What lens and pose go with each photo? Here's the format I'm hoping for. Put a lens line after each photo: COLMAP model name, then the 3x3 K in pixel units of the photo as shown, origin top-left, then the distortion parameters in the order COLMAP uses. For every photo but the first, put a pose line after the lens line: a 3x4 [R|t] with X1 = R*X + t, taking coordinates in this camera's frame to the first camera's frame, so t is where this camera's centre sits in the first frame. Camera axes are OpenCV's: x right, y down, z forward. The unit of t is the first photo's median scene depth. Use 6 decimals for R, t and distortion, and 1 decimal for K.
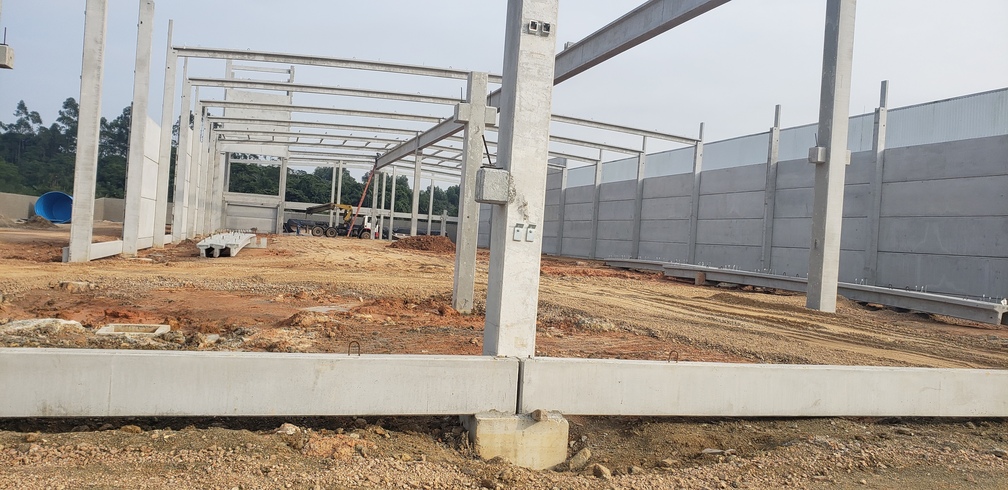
lens RADIAL K [[752.0, 0, 510.6], [0, 752.0, 242.2], [0, 0, 1]] dist [0.115470, -0.221232]
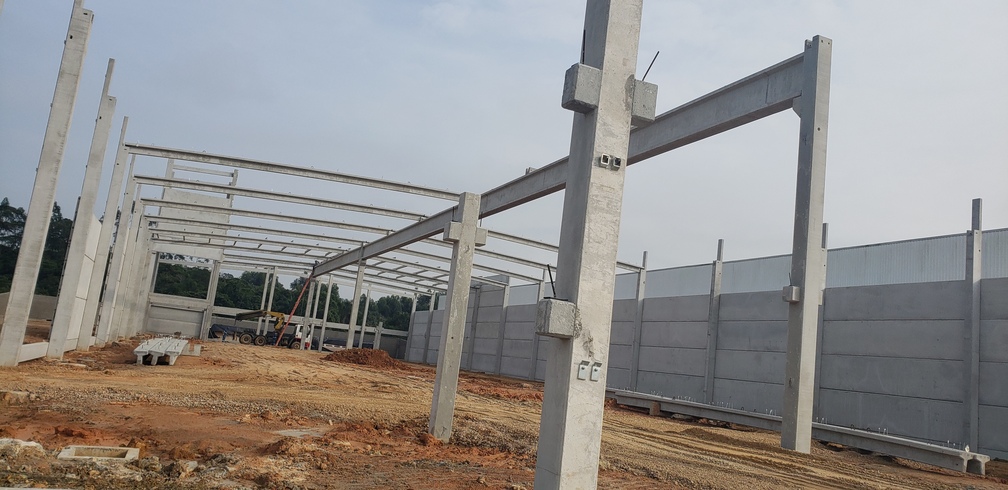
lens RADIAL K [[756.9, 0, 513.5], [0, 756.9, 234.9], [0, 0, 1]] dist [0.023090, 0.002432]
pose [[0.994291, 0.061161, 0.087429, -0.031120], [-0.046146, 0.985302, -0.164471, -0.003670], [-0.096203, 0.159498, 0.982500, 0.010203]]
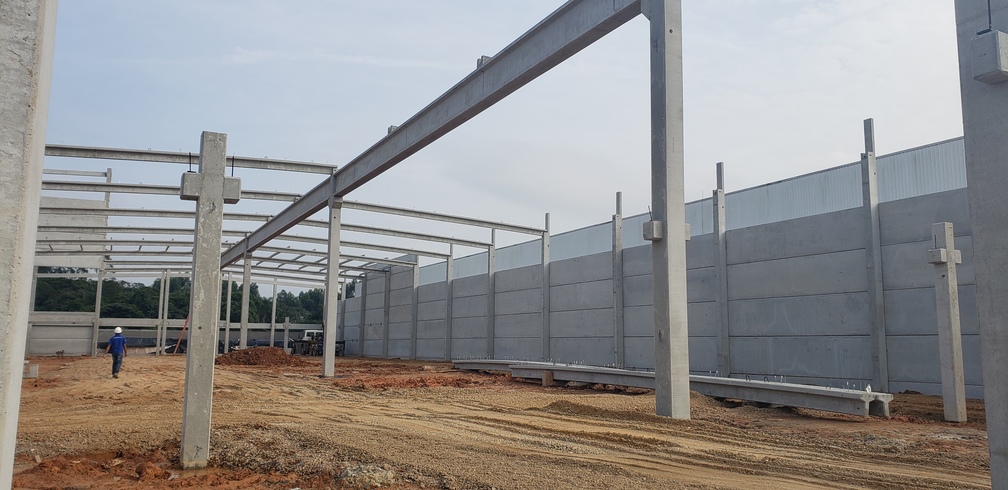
lens RADIAL K [[760.4, 0, 504.7], [0, 760.4, 229.8], [0, 0, 1]] dist [0.150415, -0.351590]
pose [[0.983809, -0.035375, 0.175697, 0.045247], [0.060576, 0.988266, -0.140215, -0.002095], [-0.168675, 0.148588, 0.974408, 0.096578]]
